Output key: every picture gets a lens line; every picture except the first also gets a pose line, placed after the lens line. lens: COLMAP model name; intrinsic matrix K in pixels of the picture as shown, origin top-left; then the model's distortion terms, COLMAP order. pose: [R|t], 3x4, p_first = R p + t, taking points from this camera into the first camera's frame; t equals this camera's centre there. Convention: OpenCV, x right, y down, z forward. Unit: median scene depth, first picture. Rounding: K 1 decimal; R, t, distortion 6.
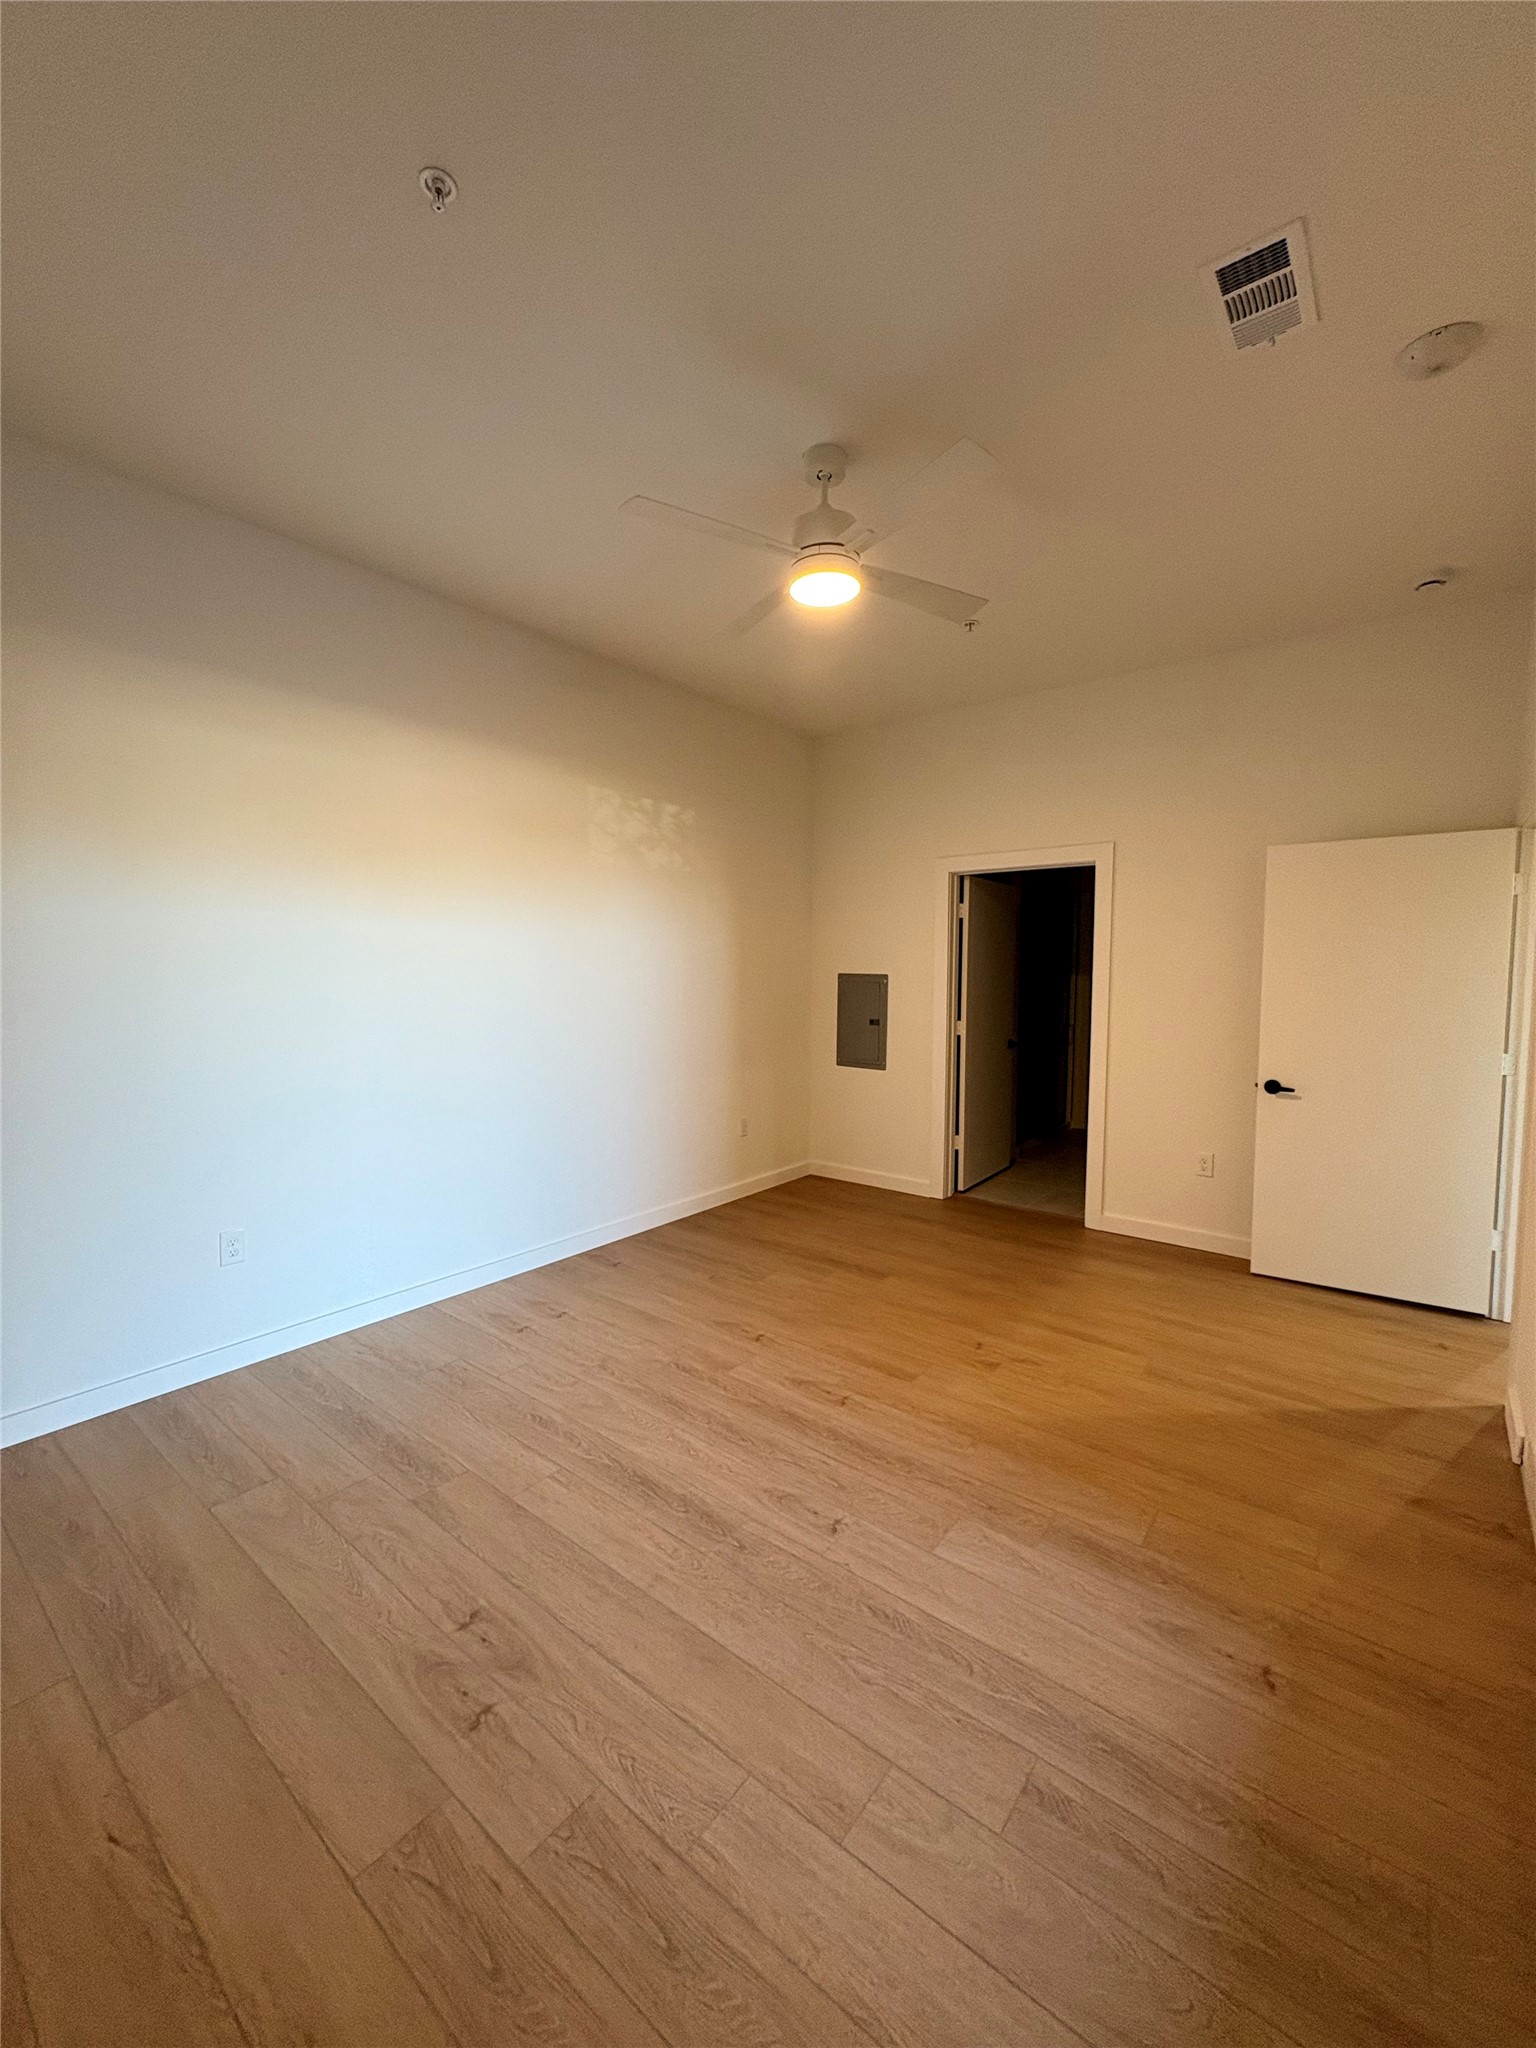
lens RADIAL K [[817.5, 0, 772.2], [0, 817.5, 1023.4], [0, 0, 1]] dist [0.000041, 0.001500]
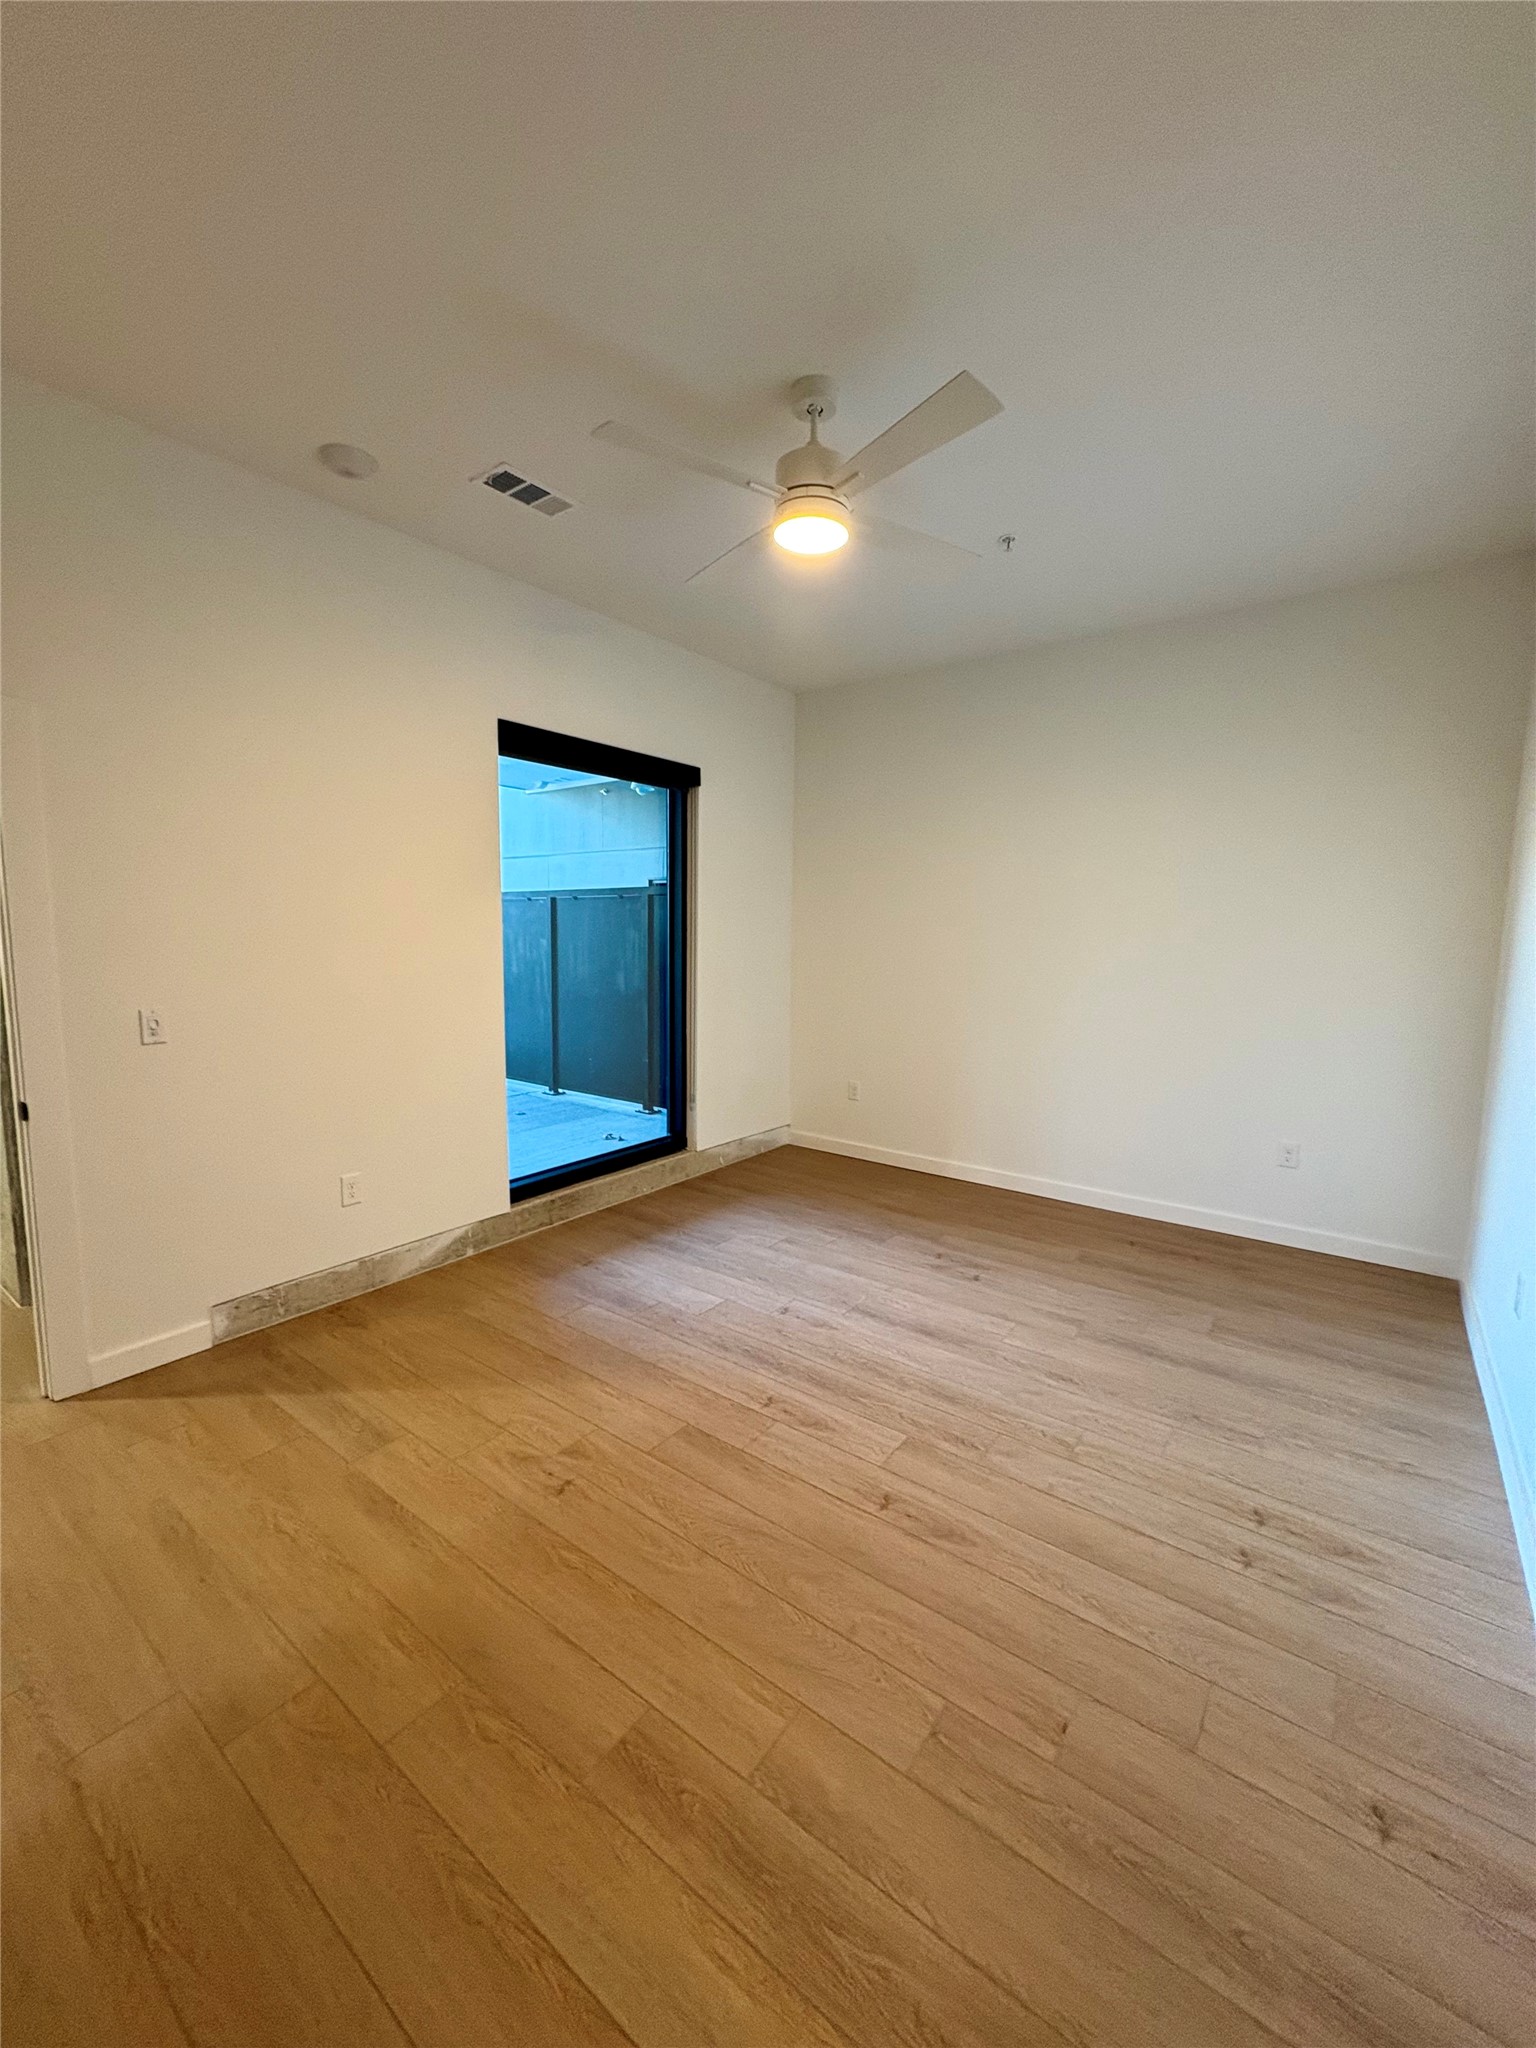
lens RADIAL K [[817.5, 0, 766.5], [0, 817.5, 1023.5], [0, 0, 1]] dist [0.000041, 0.001500]
pose [[-0.999638, -0.015870, -0.021707, 0.120273], [-0.019601, 0.982694, 0.184194, -0.140557], [0.018408, 0.184553, -0.982650, 1.878054]]
